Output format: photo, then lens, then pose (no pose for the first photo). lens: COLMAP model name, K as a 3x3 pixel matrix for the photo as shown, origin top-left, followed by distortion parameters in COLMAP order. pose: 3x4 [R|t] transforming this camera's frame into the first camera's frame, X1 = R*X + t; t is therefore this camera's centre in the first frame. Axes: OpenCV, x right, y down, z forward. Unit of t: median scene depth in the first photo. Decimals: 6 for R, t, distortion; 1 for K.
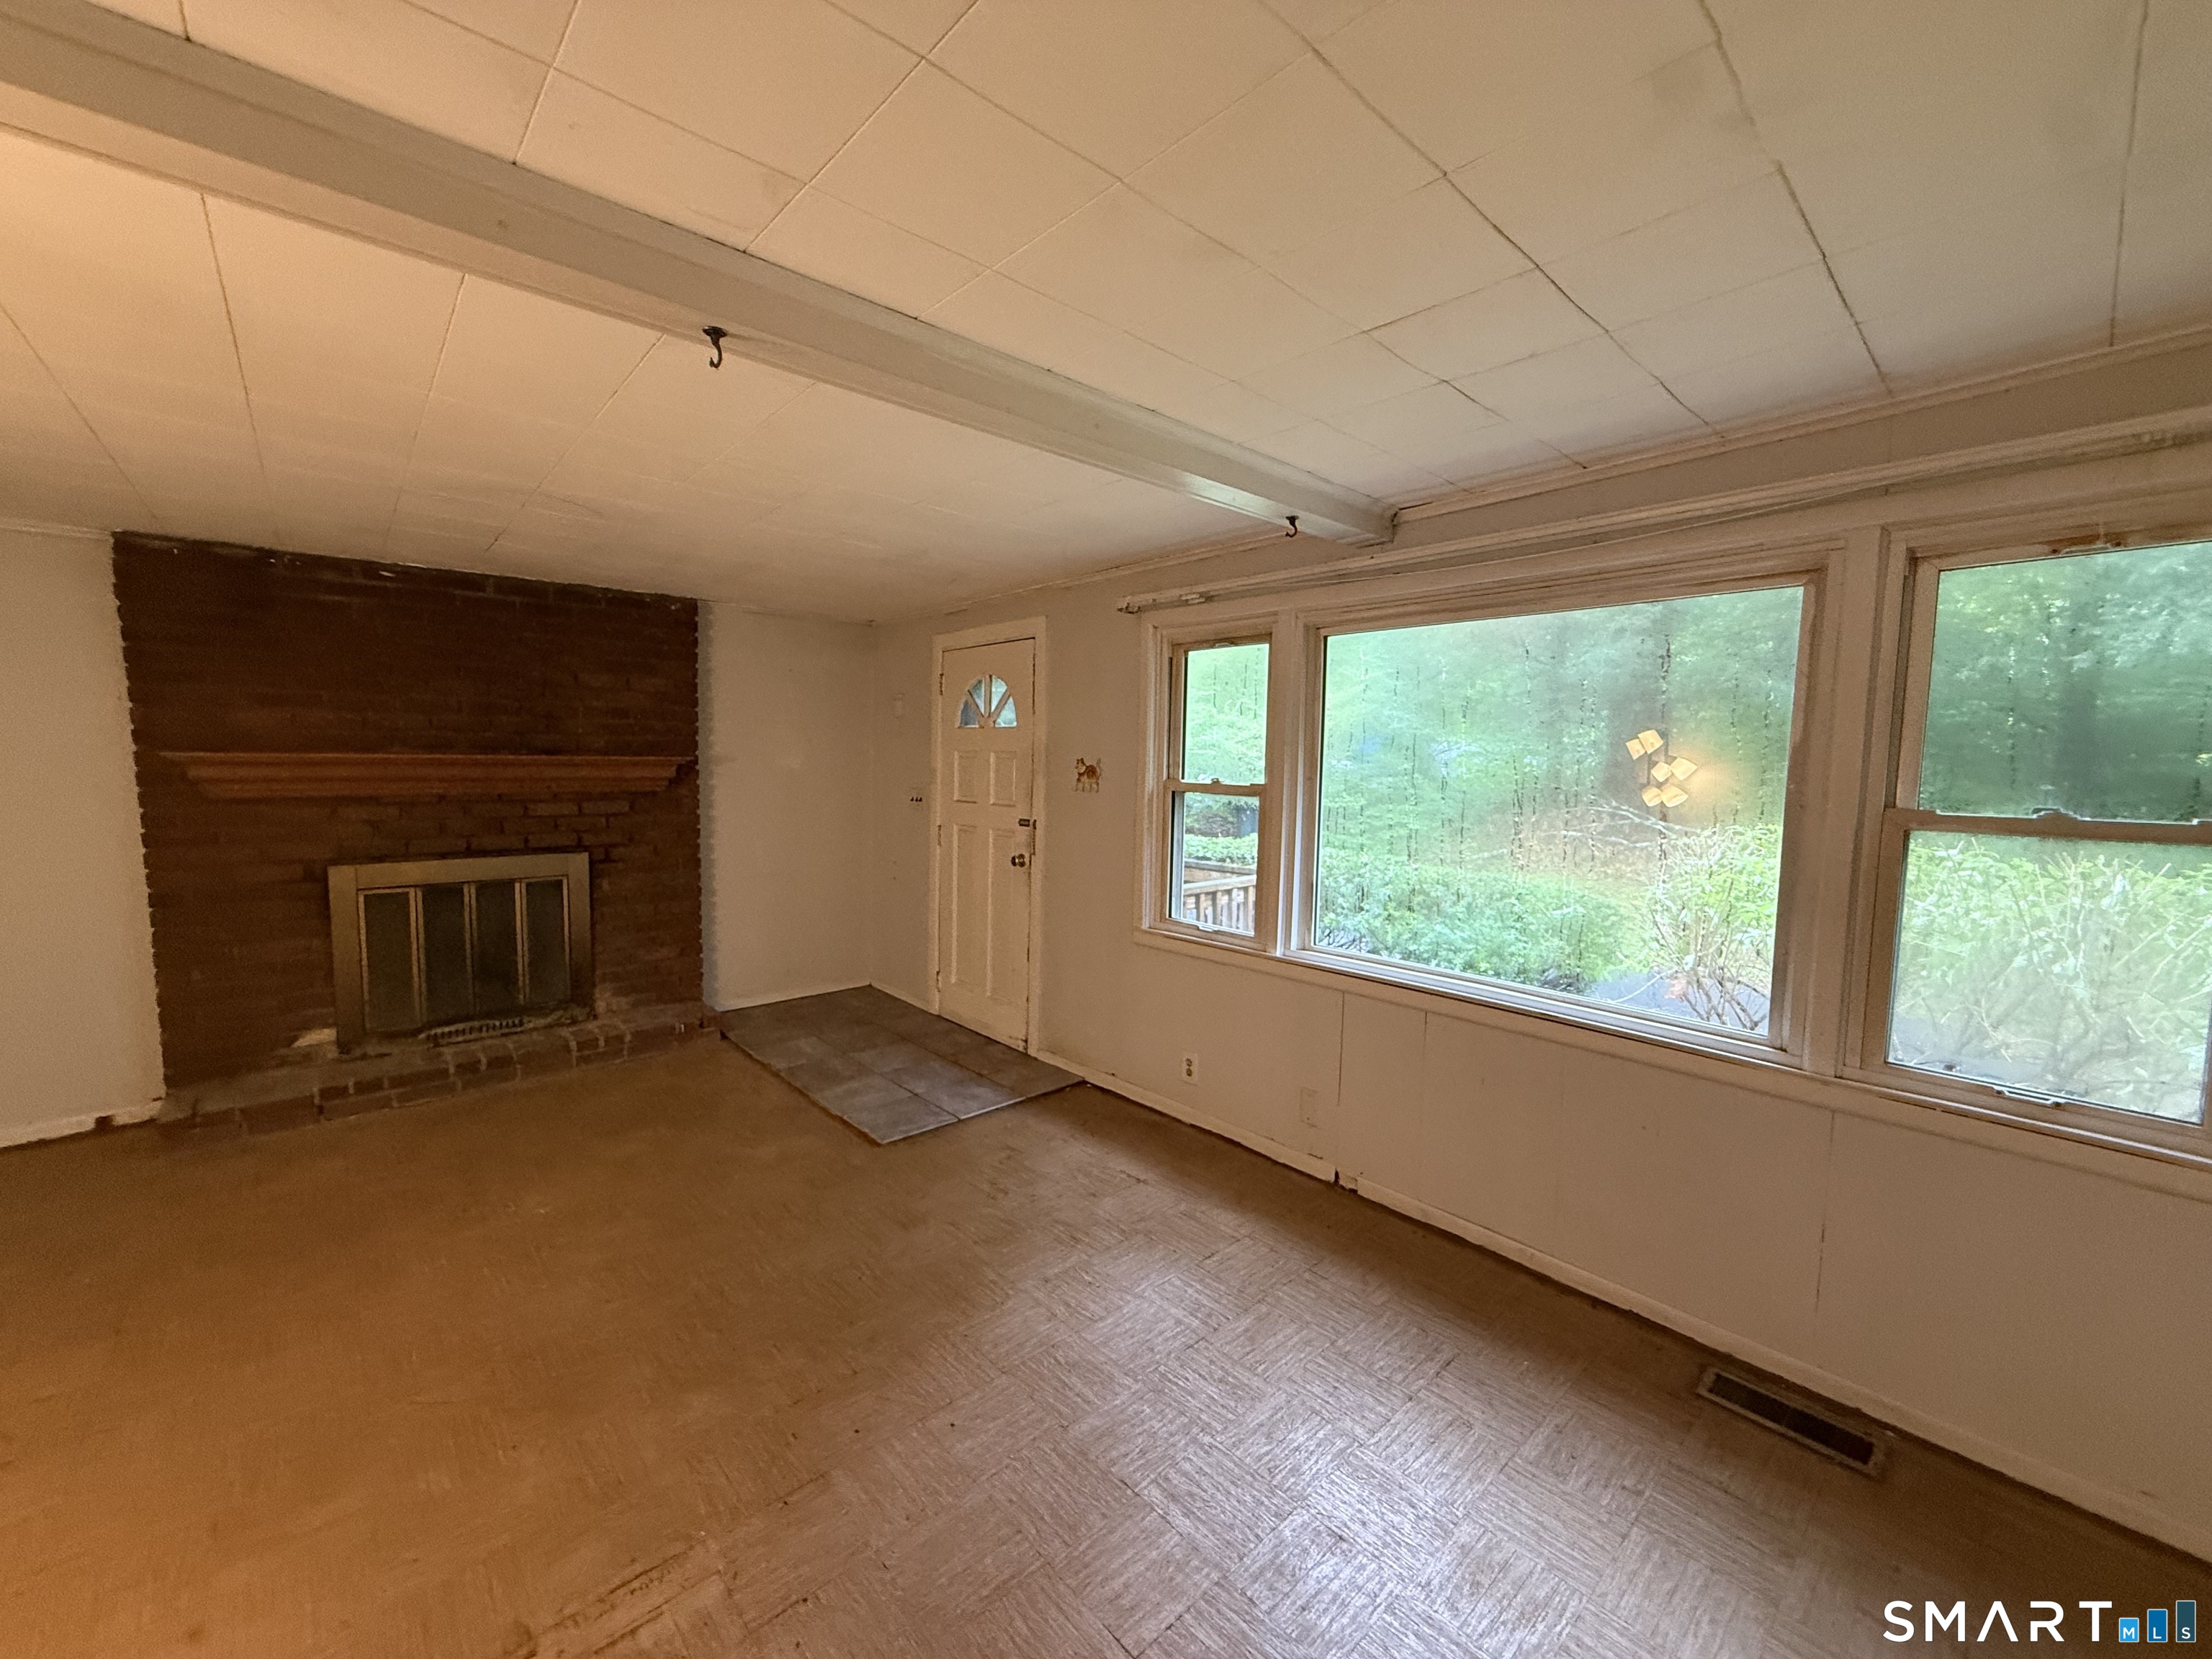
lens RADIAL K [[880.6, 0, 1099.6], [0, 880.6, 831.5], [0, 0, 1]] dist [-0.001591, 0.000111]
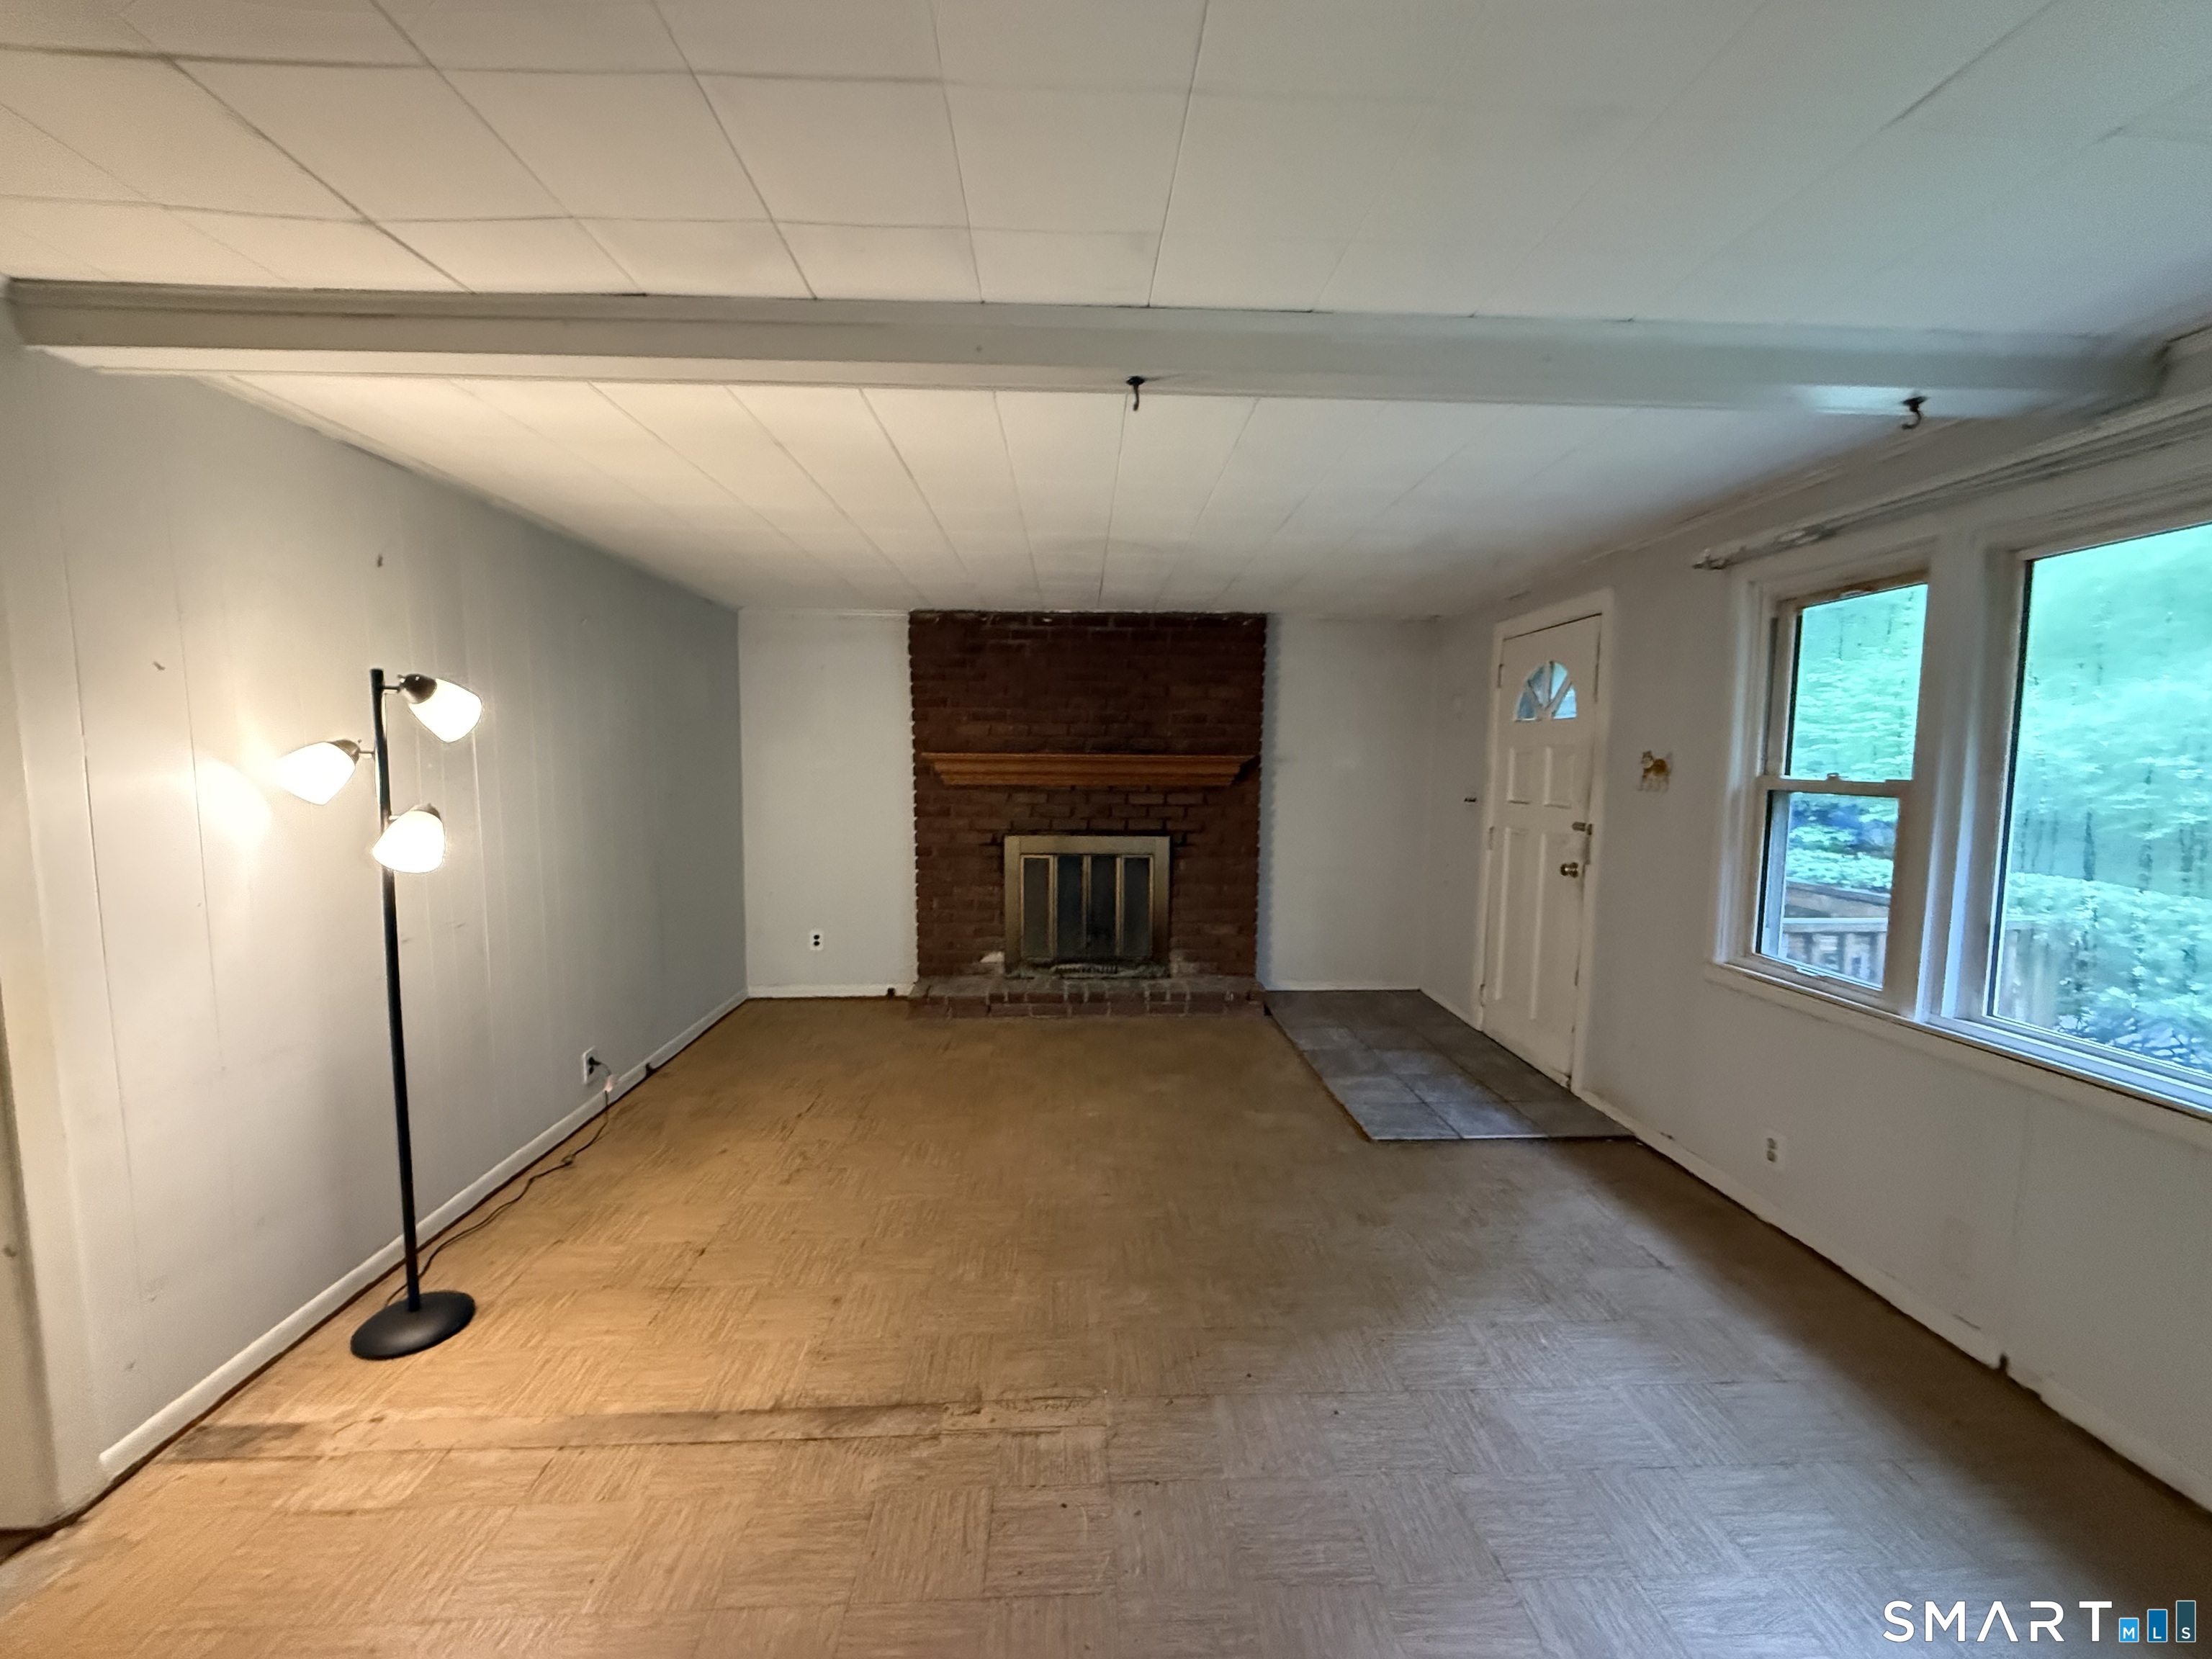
lens RADIAL K [[880.6, 0, 1099.6], [0, 880.6, 831.5], [0, 0, 1]] dist [-0.001591, 0.000111]
pose [[0.767186, 0.044476, -0.639881, 0.125156], [-0.051700, 0.998635, 0.007427, 0.014564], [0.639338, 0.027384, 0.768438, 0.026998]]
